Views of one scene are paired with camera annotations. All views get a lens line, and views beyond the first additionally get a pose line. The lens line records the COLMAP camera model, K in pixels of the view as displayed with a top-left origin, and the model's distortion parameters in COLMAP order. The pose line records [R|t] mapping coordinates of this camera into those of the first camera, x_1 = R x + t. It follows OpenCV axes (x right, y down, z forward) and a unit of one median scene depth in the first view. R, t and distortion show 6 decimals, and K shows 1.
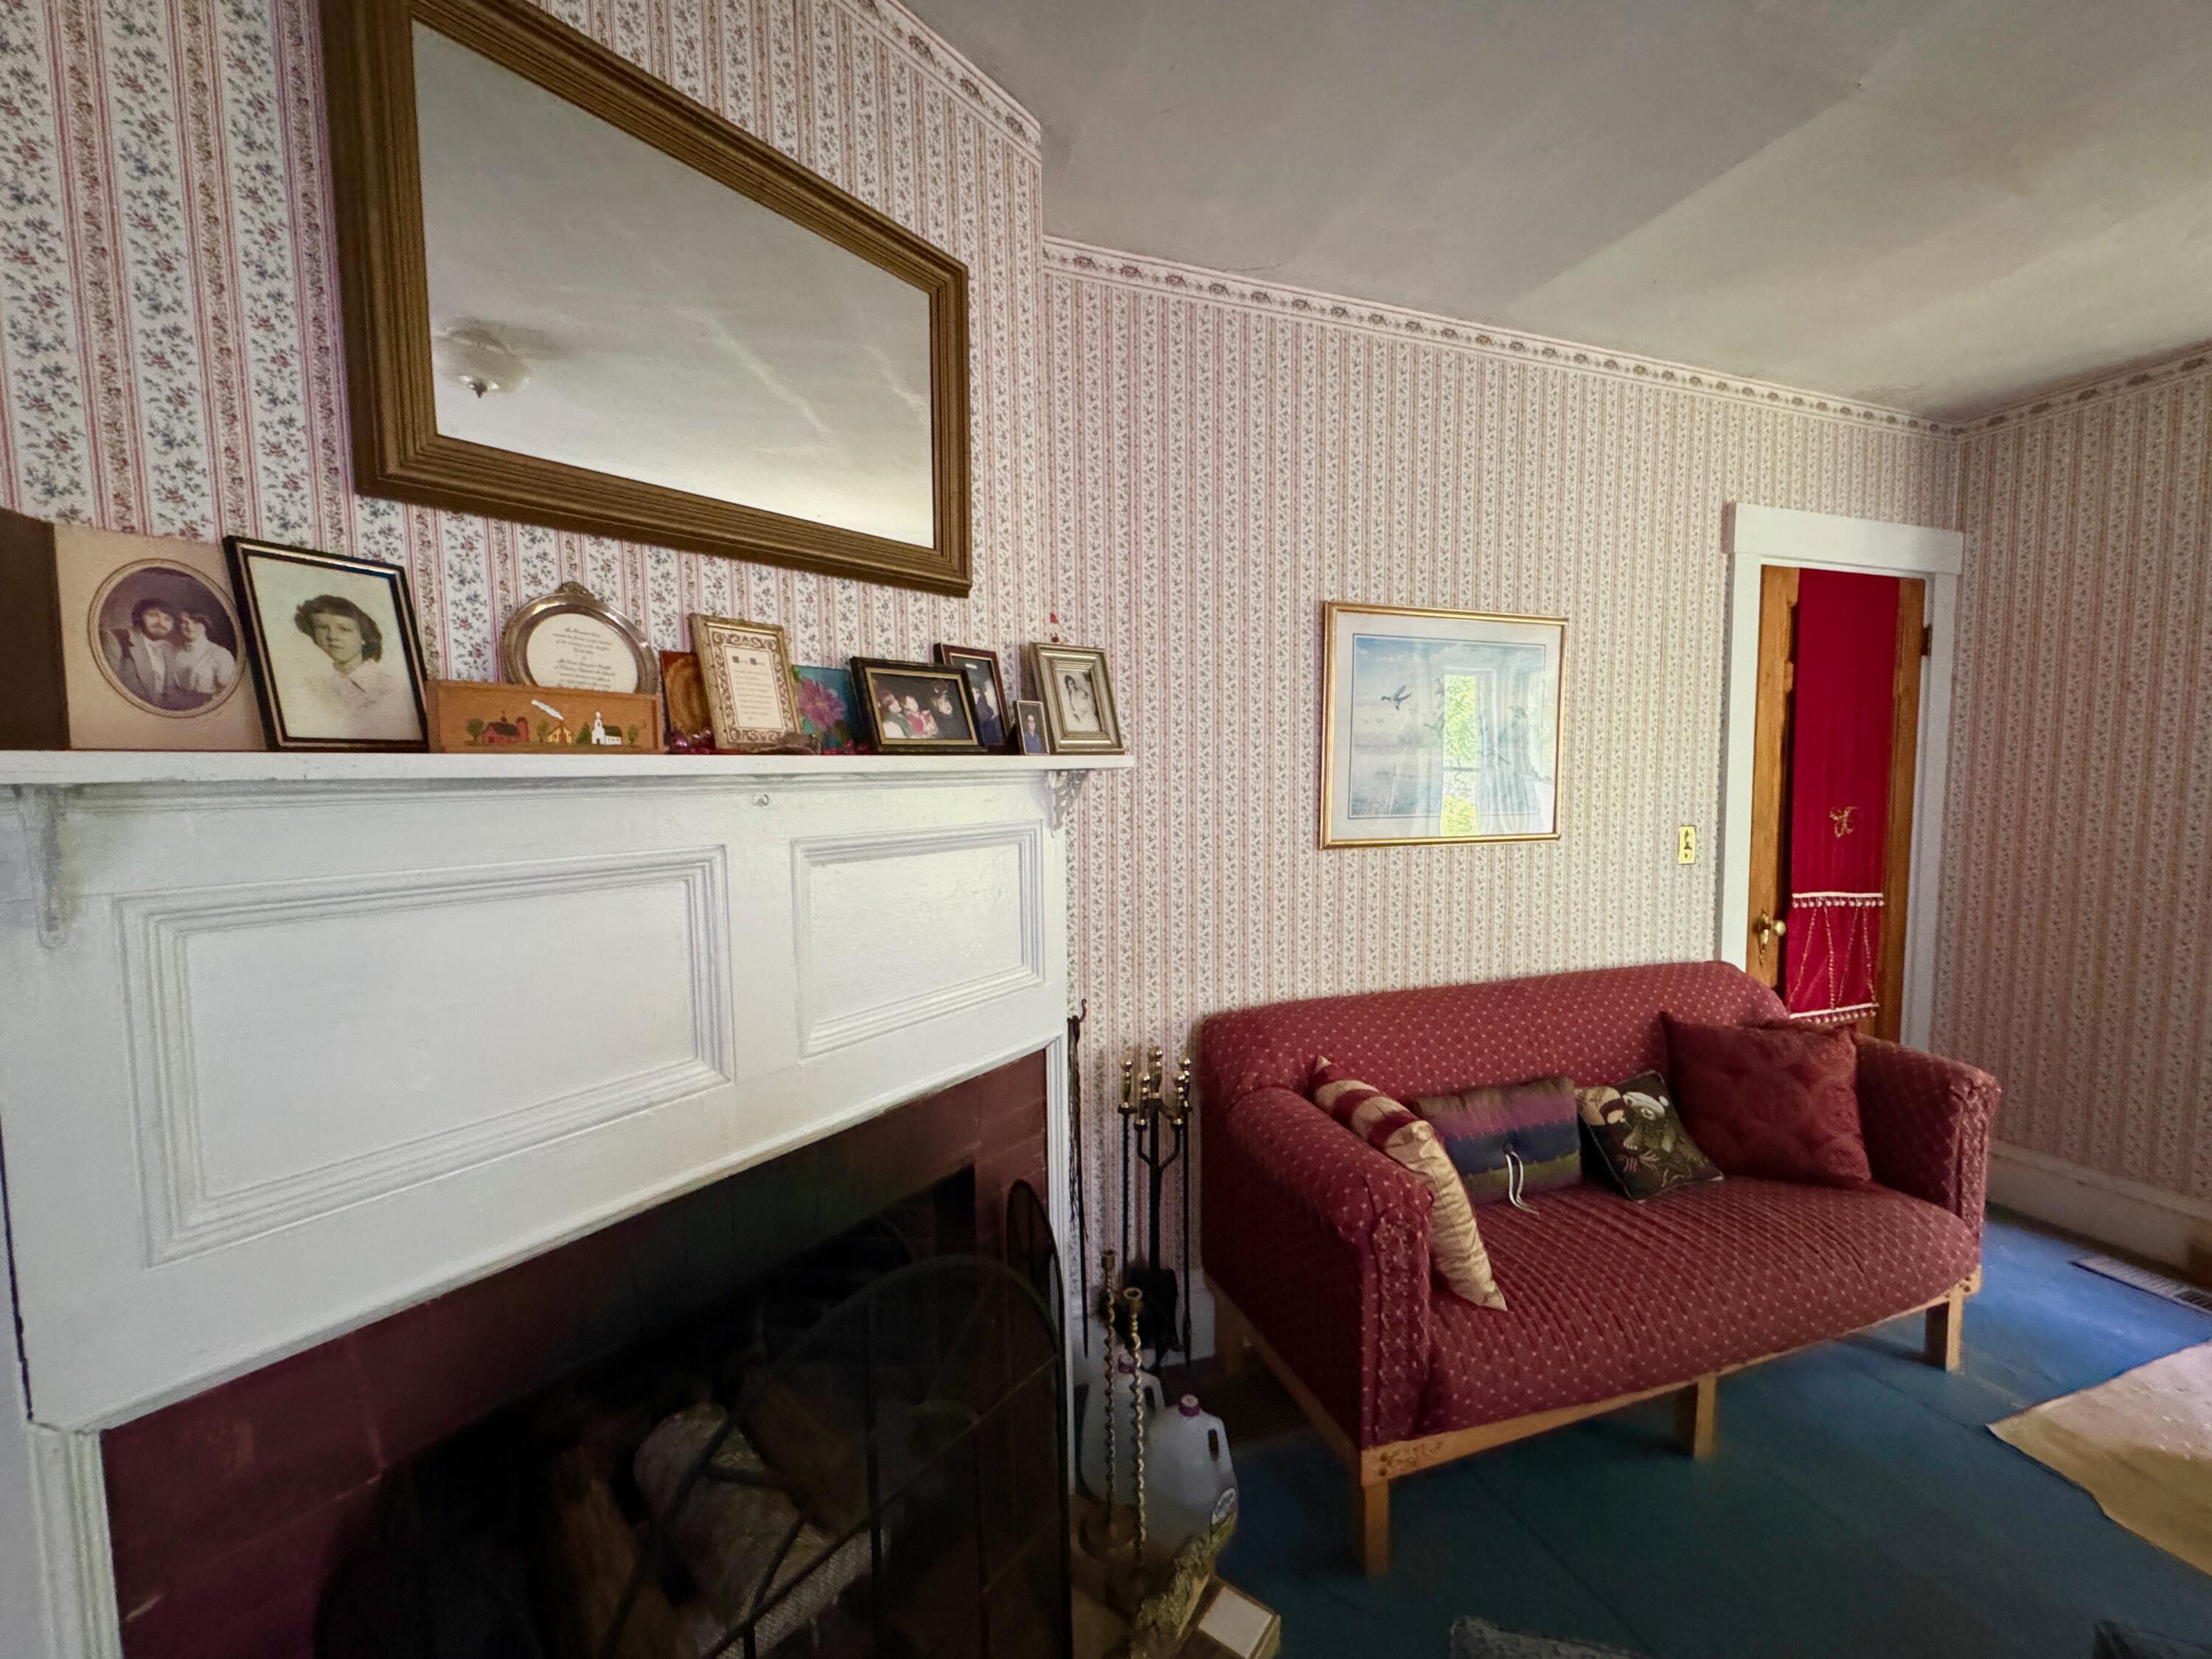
lens RADIAL K [[893.4, 0, 1106.0], [0, 893.4, 829.5], [0, 0, 1]] dist [-0.004629, 0.000349]
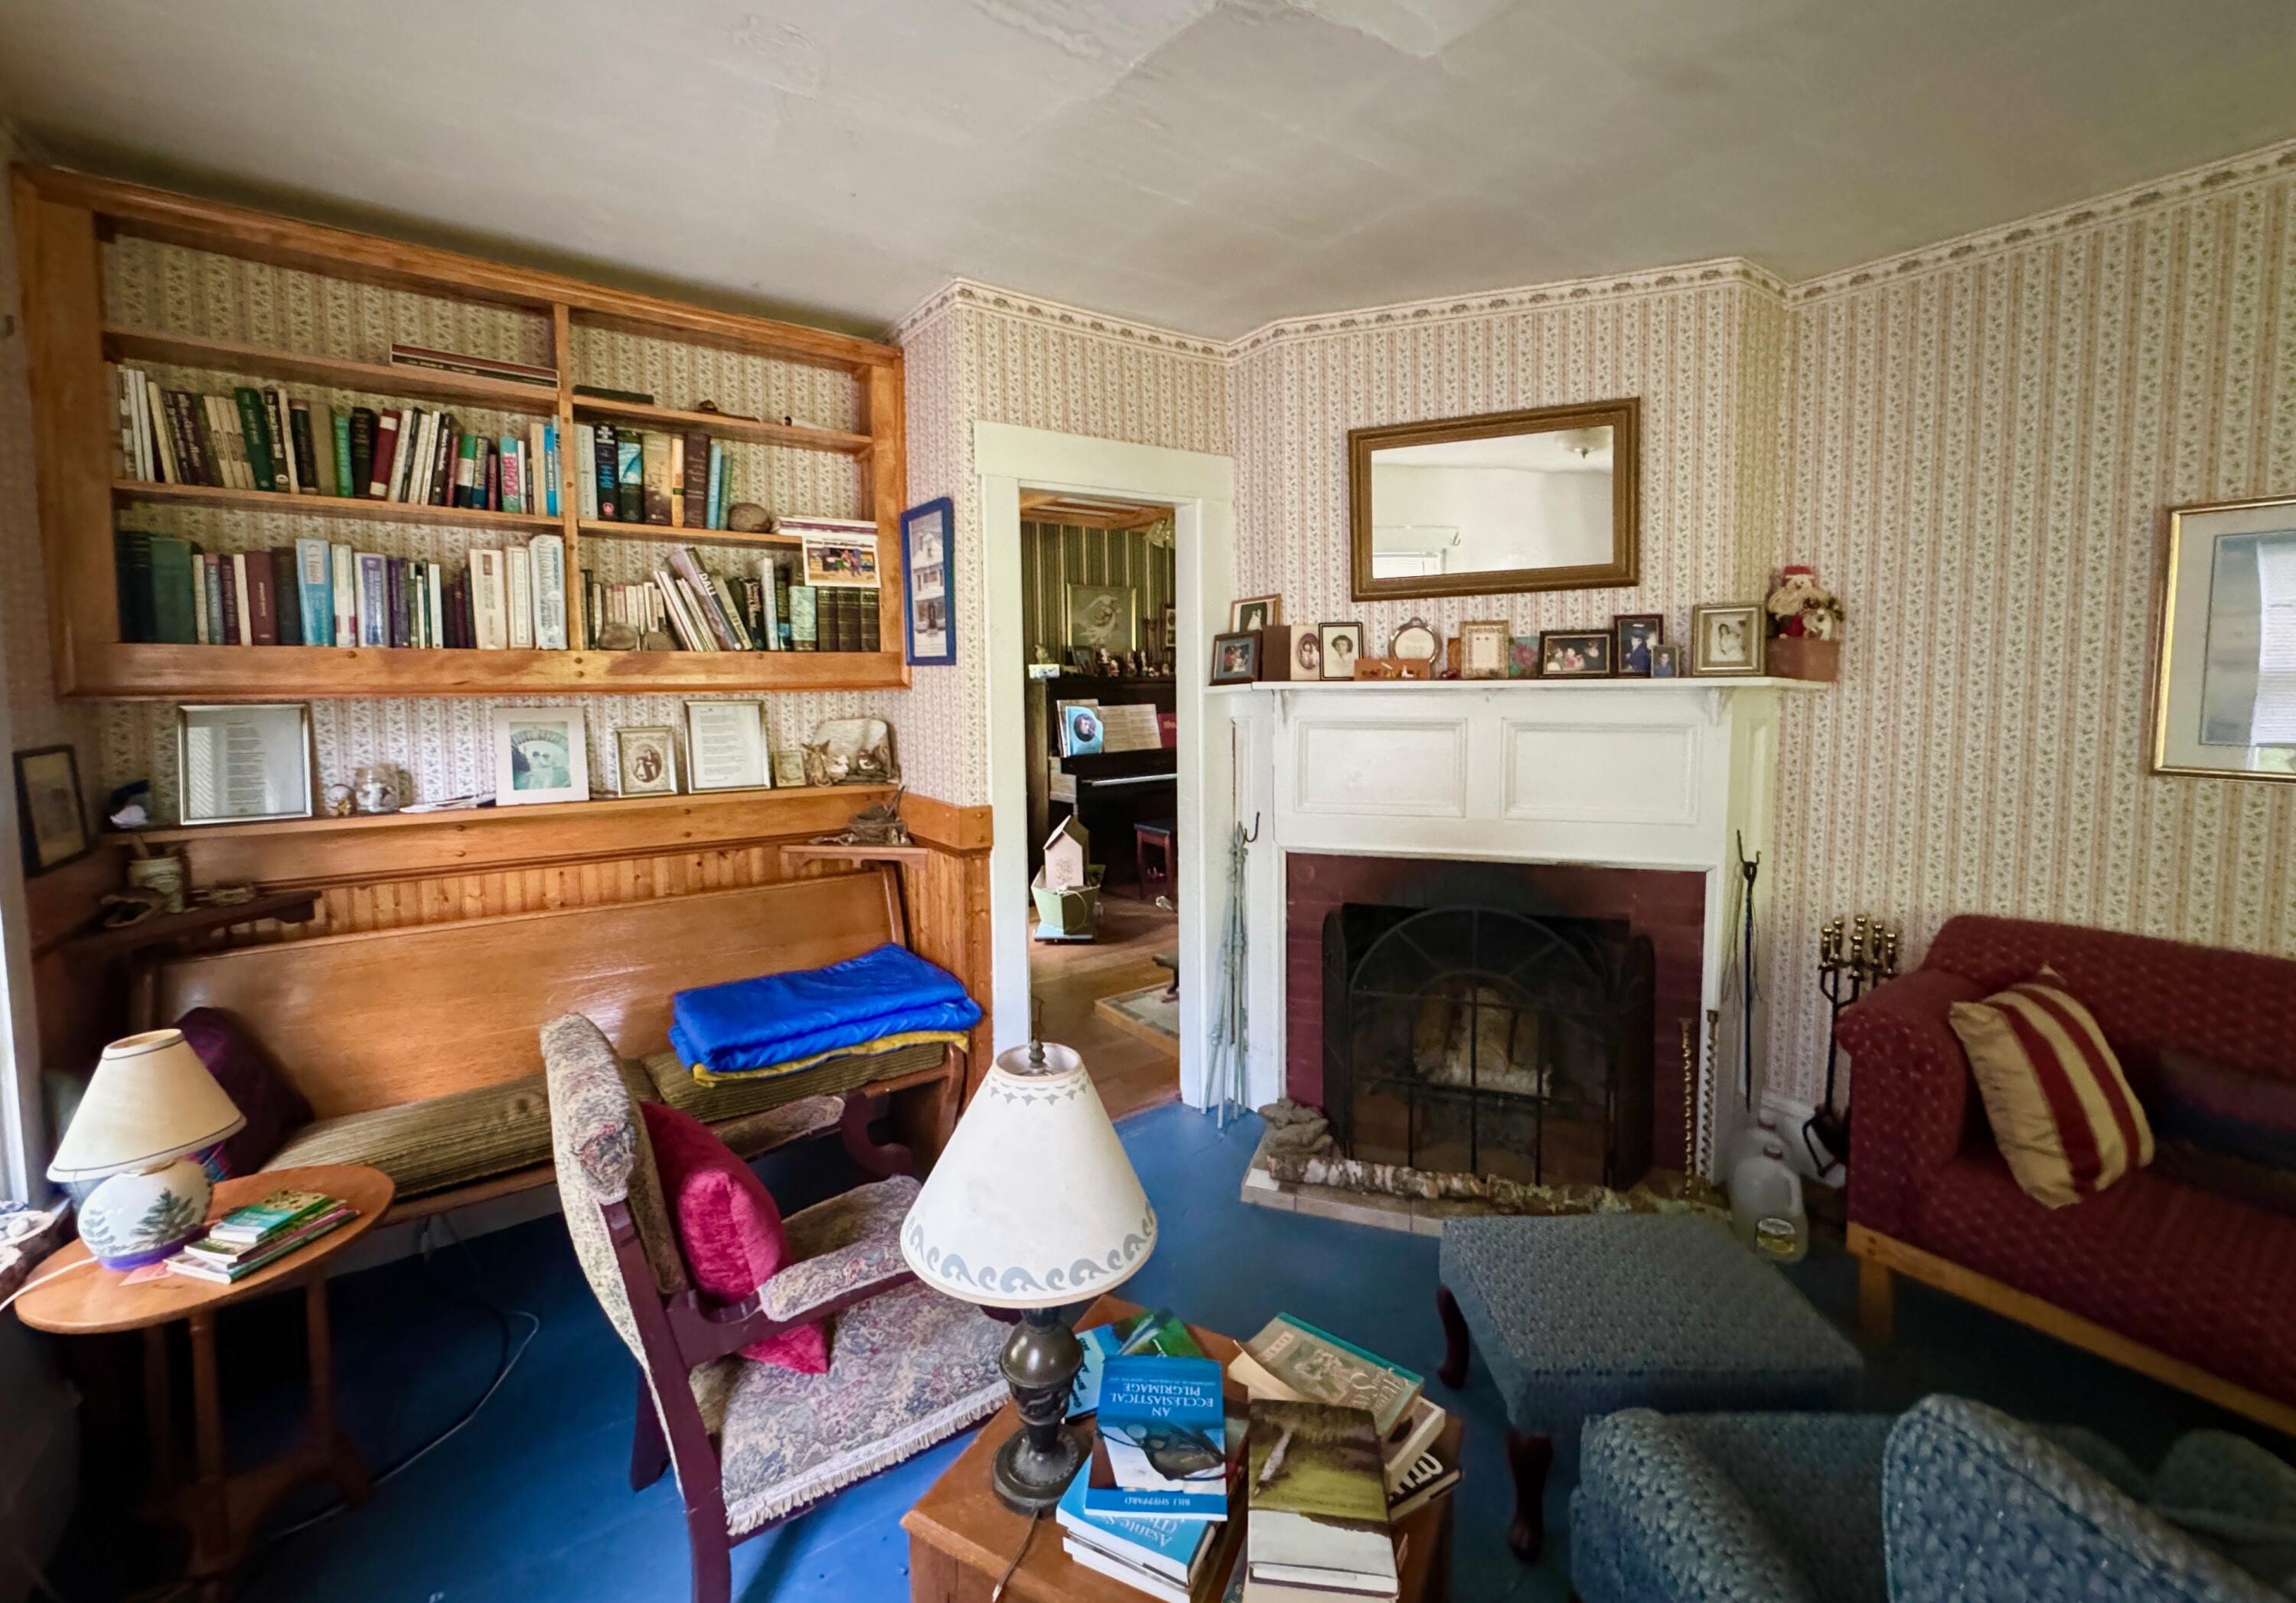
lens RADIAL K [[944.4, 0, 1153.8], [0, 944.4, 740.0], [0, 0, 1]] dist [0.000964, 0.000197]
pose [[0.295166, 0.071676, -0.952754, 1.572000], [-0.060446, 0.996585, 0.056247, -0.012349], [0.953532, 0.040988, 0.298490, -0.496171]]
